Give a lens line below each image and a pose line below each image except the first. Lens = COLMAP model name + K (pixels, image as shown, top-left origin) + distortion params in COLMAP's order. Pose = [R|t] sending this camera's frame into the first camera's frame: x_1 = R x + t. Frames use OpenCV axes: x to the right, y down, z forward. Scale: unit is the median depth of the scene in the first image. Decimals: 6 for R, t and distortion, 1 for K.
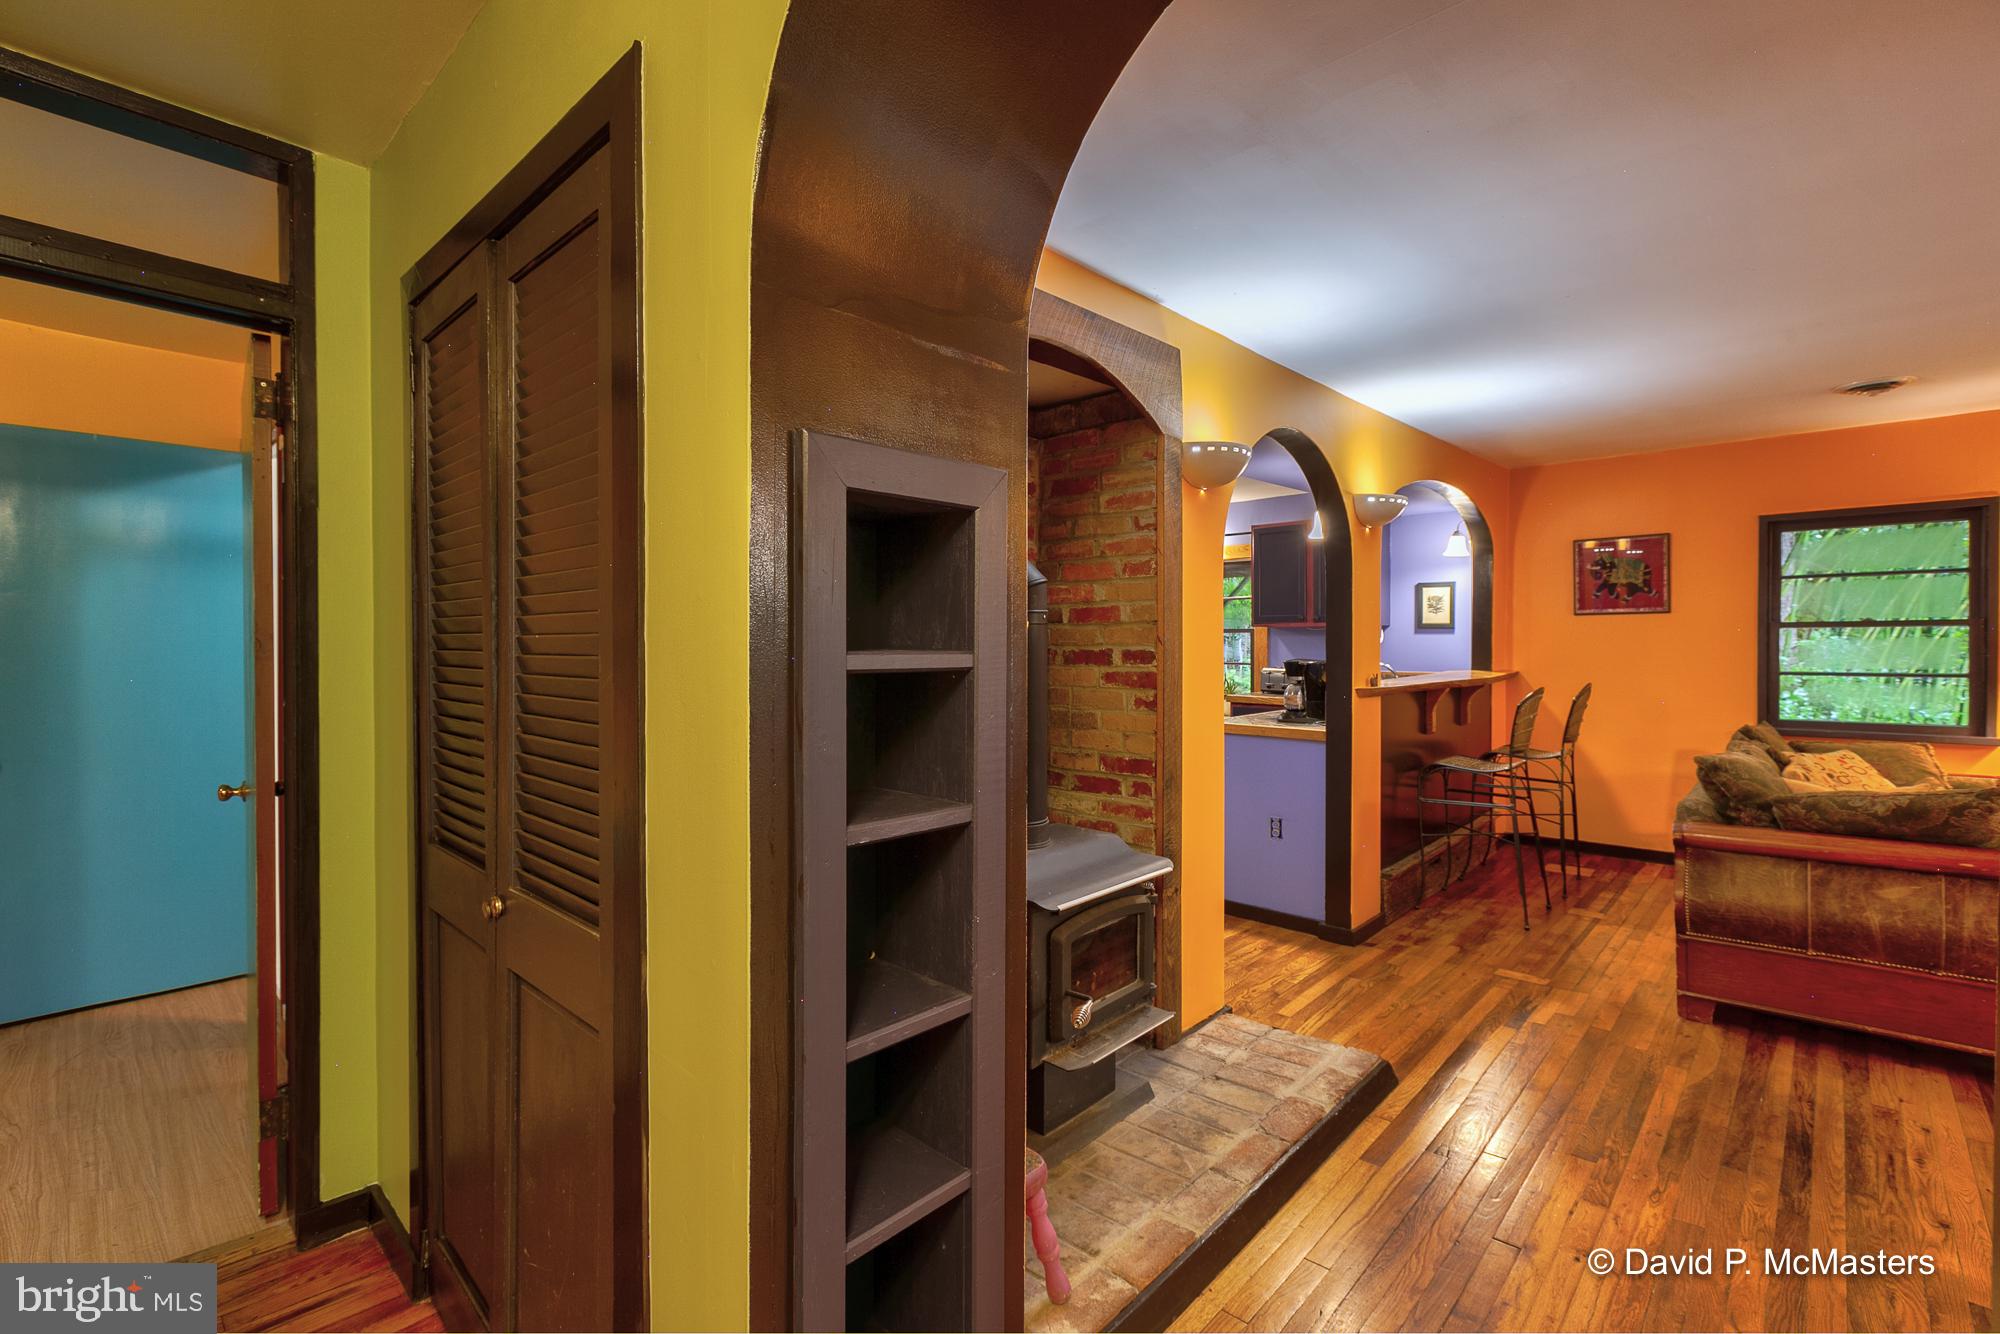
lens RADIAL K [[896.0, 0, 968.0], [0, 896.0, 644.2], [0, 0, 1]] dist [0.005465, -0.003811]
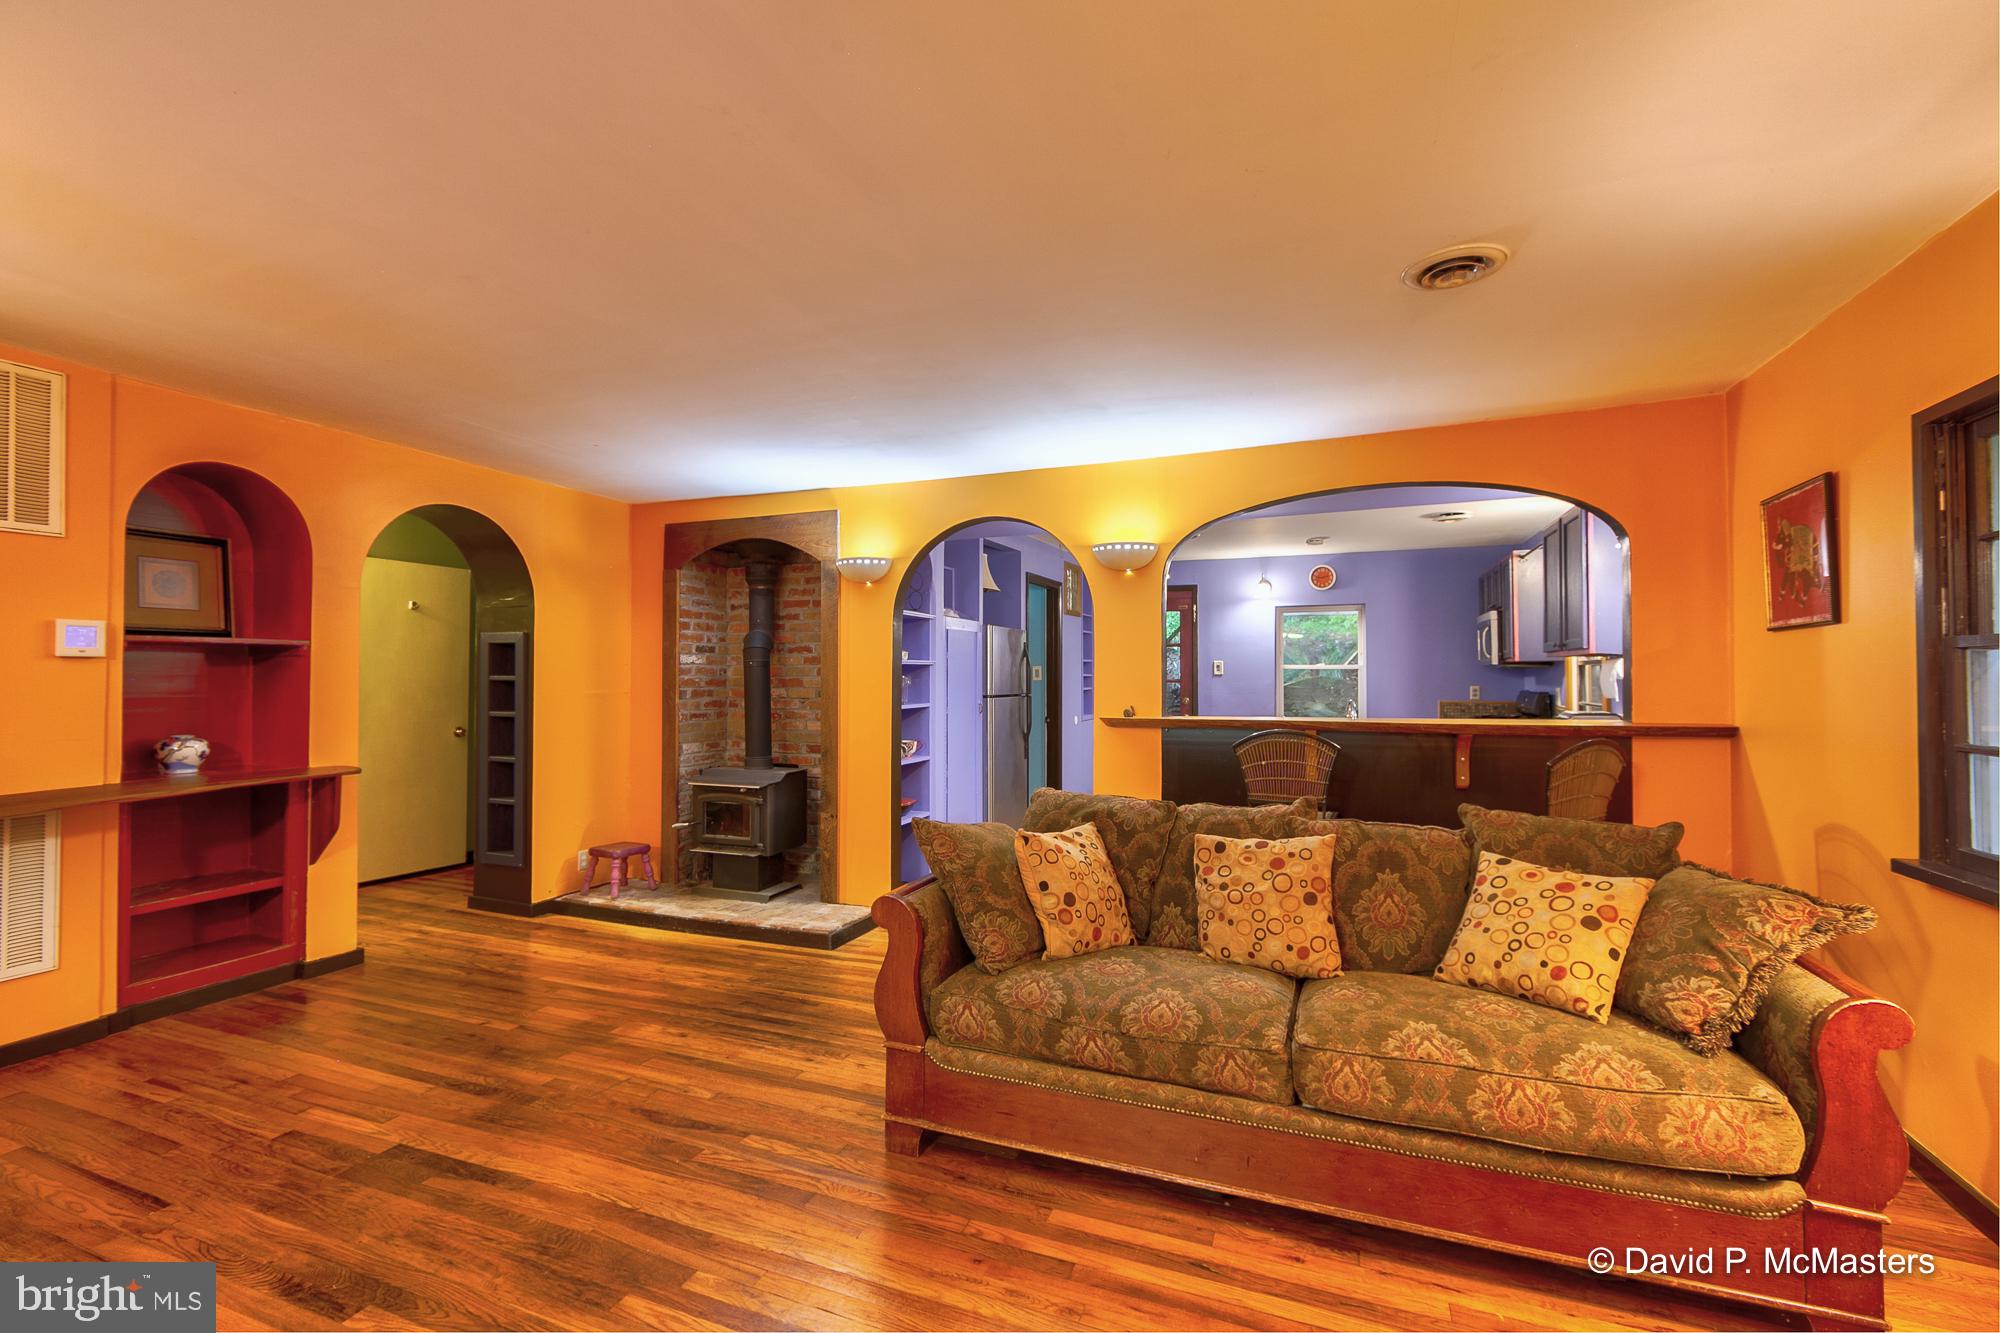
lens RADIAL K [[896.0, 0, 1008.6], [0, 896.0, 653.7], [0, 0, 1]] dist [0.005465, -0.003811]
pose [[0.366352, -0.021490, -0.930228, 1.449654], [-0.005369, 0.999668, -0.025209, -0.001540], [0.930461, 0.014230, 0.366115, 0.484225]]
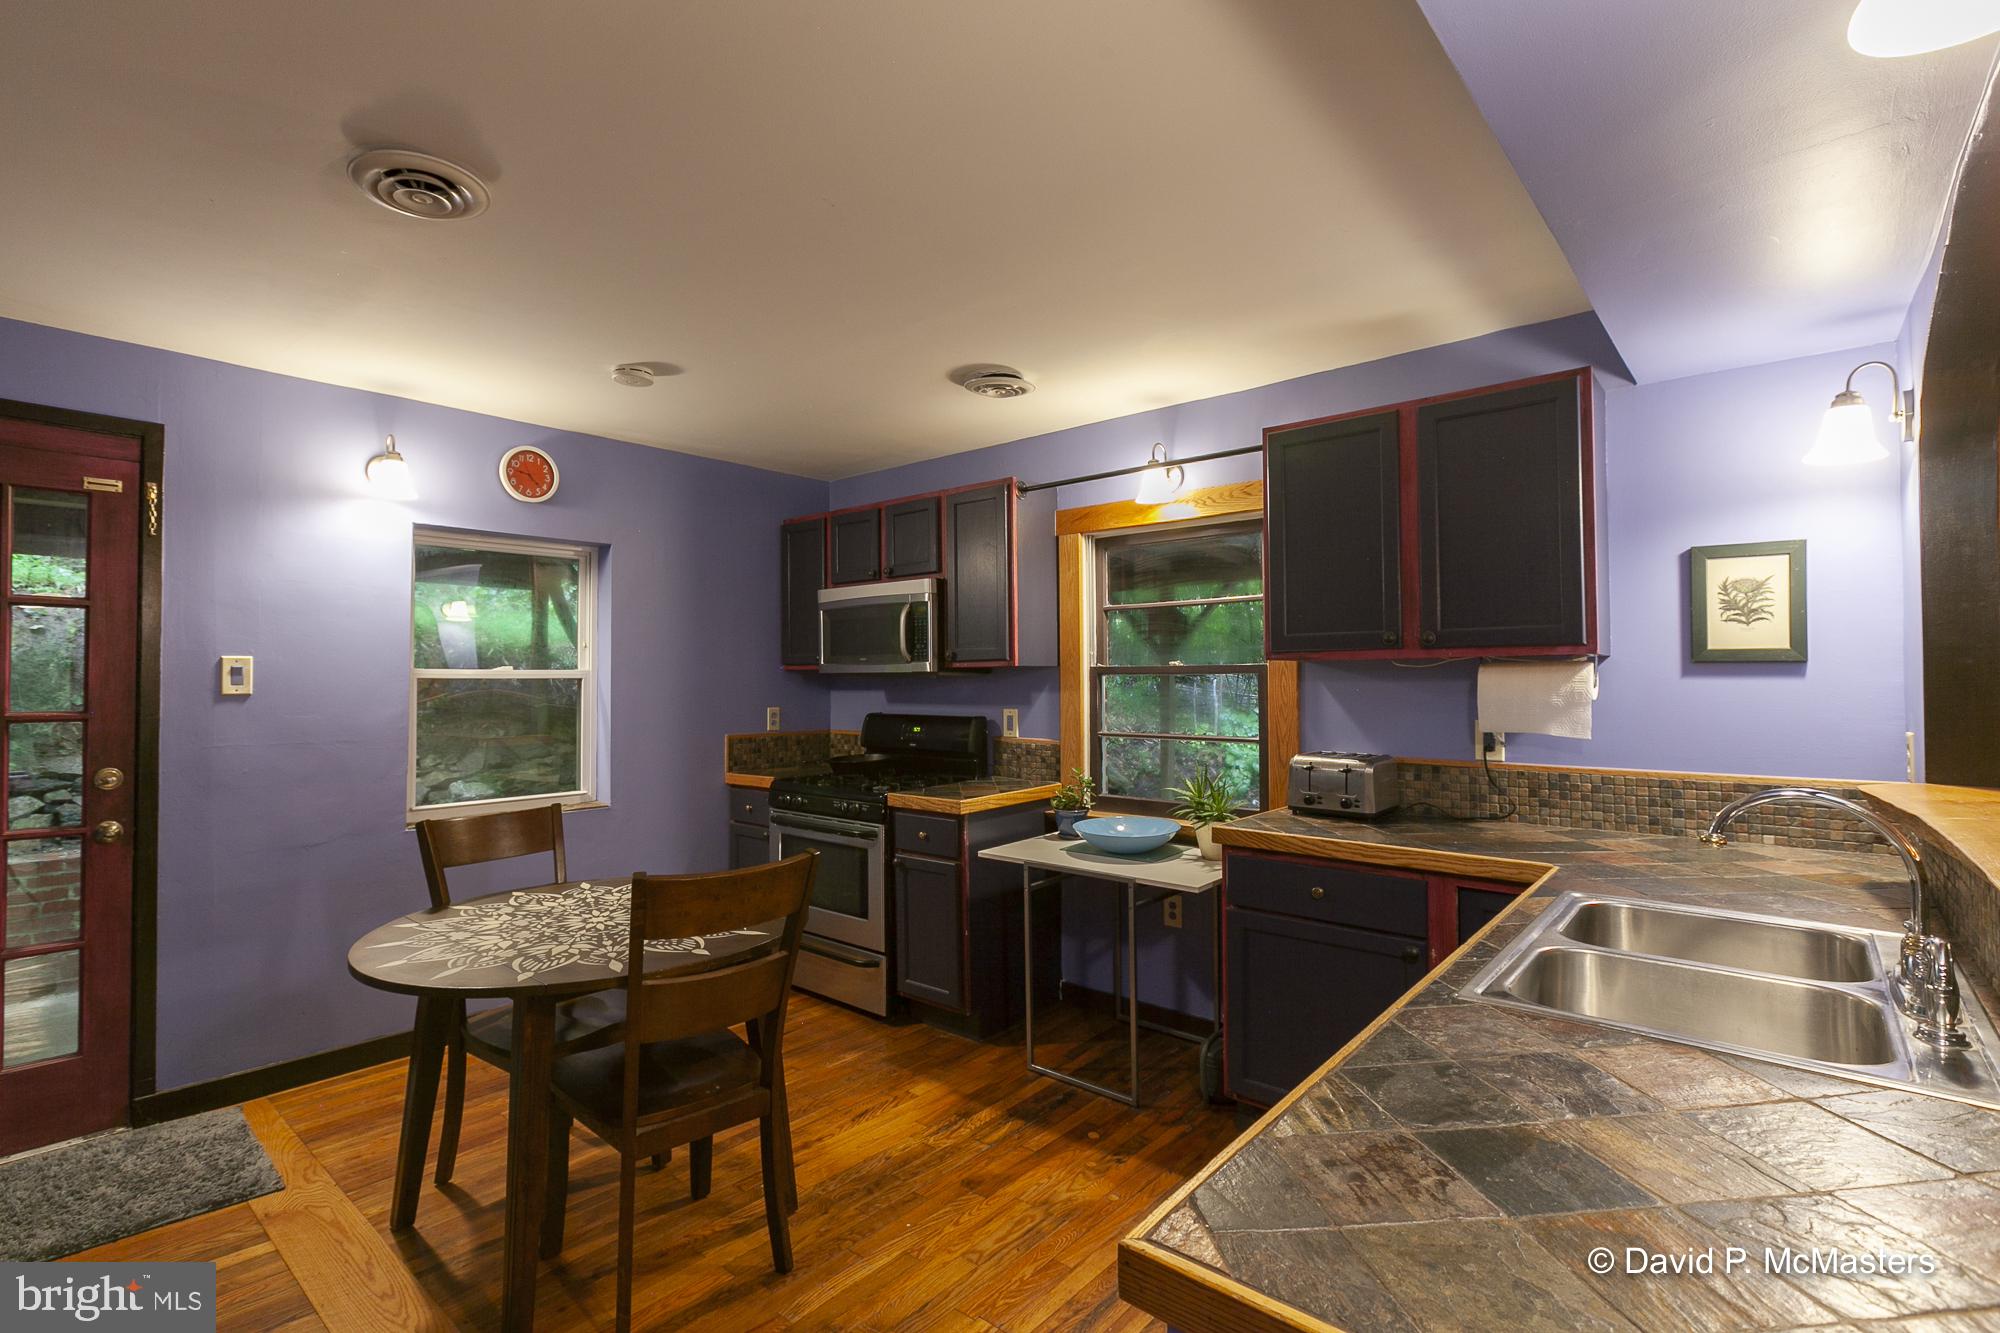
lens RADIAL K [[896.0, 0, 966.2], [0, 896.0, 661.5], [0, 0, 1]] dist [0.005465, -0.003811]
pose [[0.998784, -0.003137, 0.049203, 0.248382], [0.004333, 0.999697, -0.024210, -0.015435], [-0.049112, 0.024394, 0.998495, 0.951074]]
